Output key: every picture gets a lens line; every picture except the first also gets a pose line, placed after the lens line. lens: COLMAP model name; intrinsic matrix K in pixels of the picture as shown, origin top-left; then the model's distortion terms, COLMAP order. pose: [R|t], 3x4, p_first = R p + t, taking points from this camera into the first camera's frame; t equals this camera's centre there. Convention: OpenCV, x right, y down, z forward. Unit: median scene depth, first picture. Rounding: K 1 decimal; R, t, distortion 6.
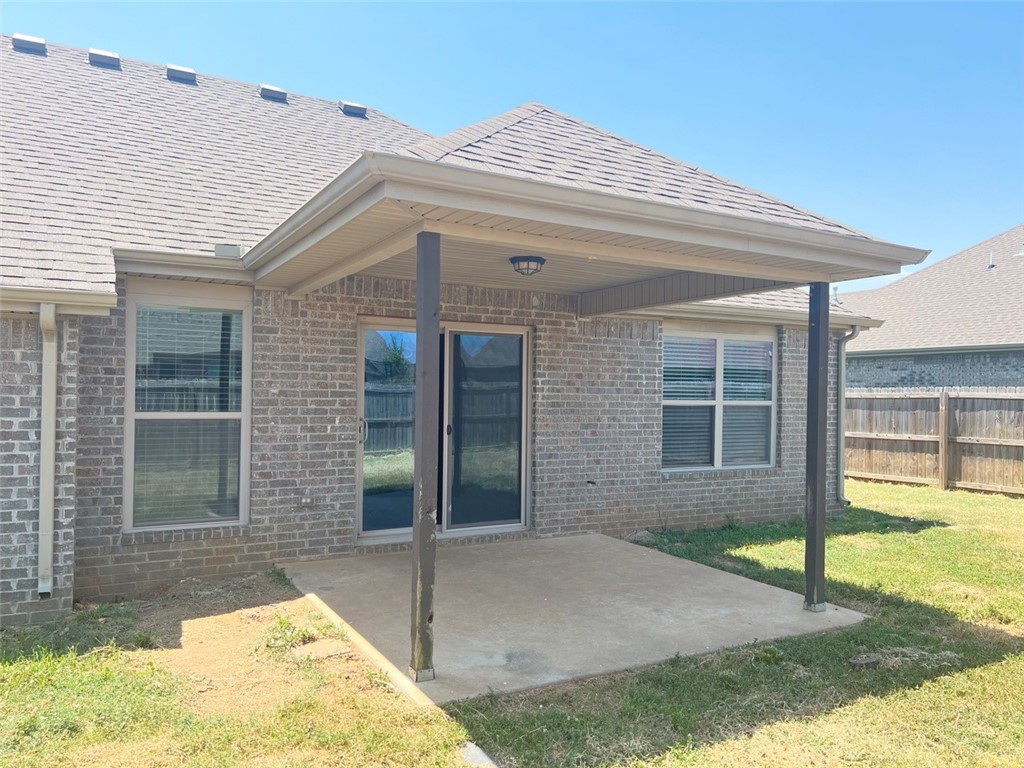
lens RADIAL K [[768.3, 0, 515.9], [0, 768.3, 408.7], [0, 0, 1]] dist [0.076792, -0.091342]
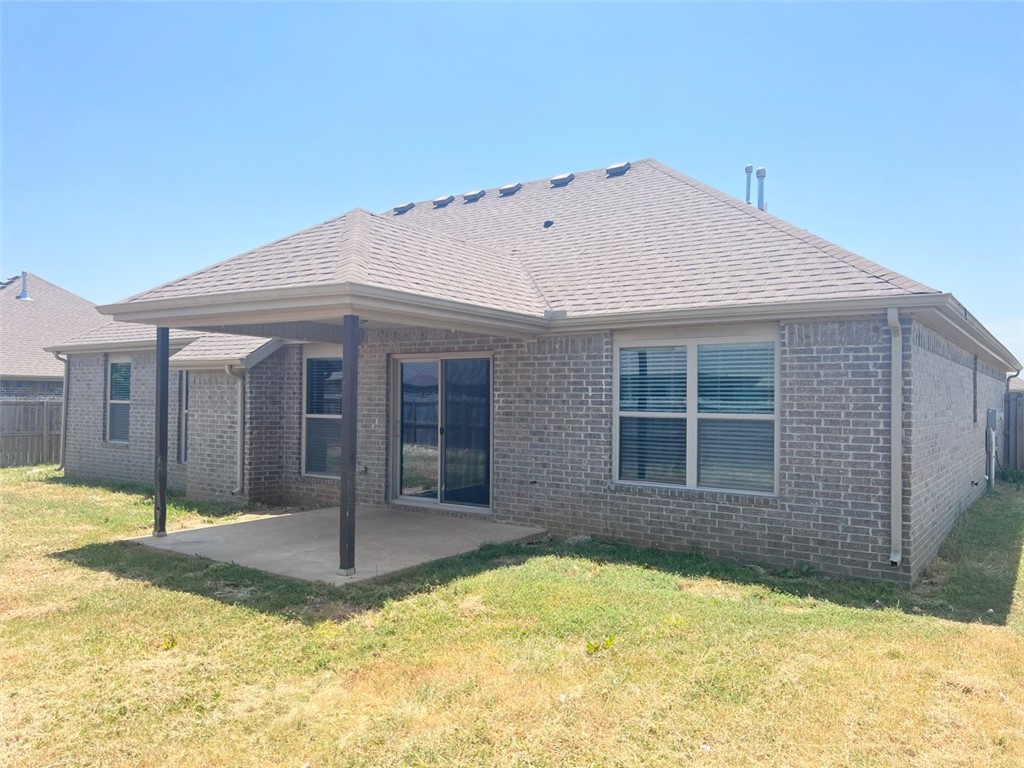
lens RADIAL K [[768.3, 0, 512.3], [0, 768.3, 384.2], [0, 0, 1]] dist [0.076792, -0.091342]
pose [[0.430529, -0.012510, -0.902490, 1.096474], [-0.007494, 0.999820, -0.017434, -0.029542], [0.902546, 0.014269, 0.430358, 0.468253]]
